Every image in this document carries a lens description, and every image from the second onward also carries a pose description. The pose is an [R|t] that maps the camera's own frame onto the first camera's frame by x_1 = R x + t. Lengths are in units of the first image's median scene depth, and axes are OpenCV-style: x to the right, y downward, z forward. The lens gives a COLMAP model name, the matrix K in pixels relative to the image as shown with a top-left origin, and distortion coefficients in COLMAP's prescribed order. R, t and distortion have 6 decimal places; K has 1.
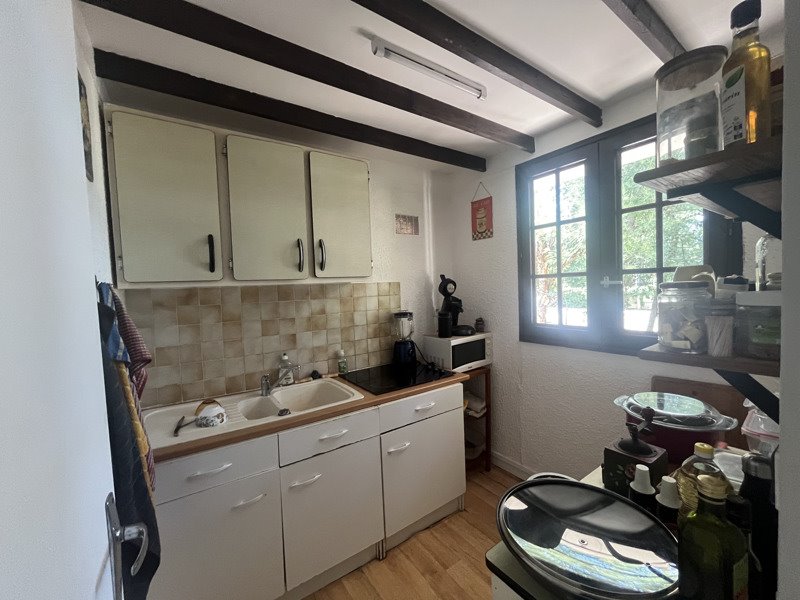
lens RADIAL K [[323.8, 0, 400.0], [0, 323.8, 300.0], [0, 0, 1]] dist [-0.001041, -0.000122]
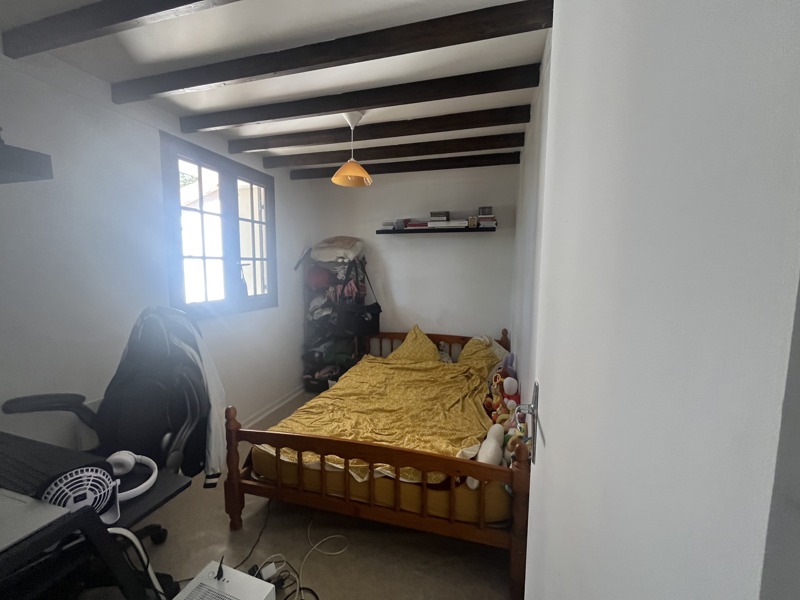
lens RADIAL K [[323.8, 0, 400.0], [0, 323.8, 300.0], [0, 0, 1]] dist [-0.001041, -0.000122]
pose [[-0.633973, -0.041925, 0.772218, -0.866554], [0.054046, 0.993686, 0.098319, -0.002968], [-0.771464, 0.104067, -0.627704, 1.242481]]
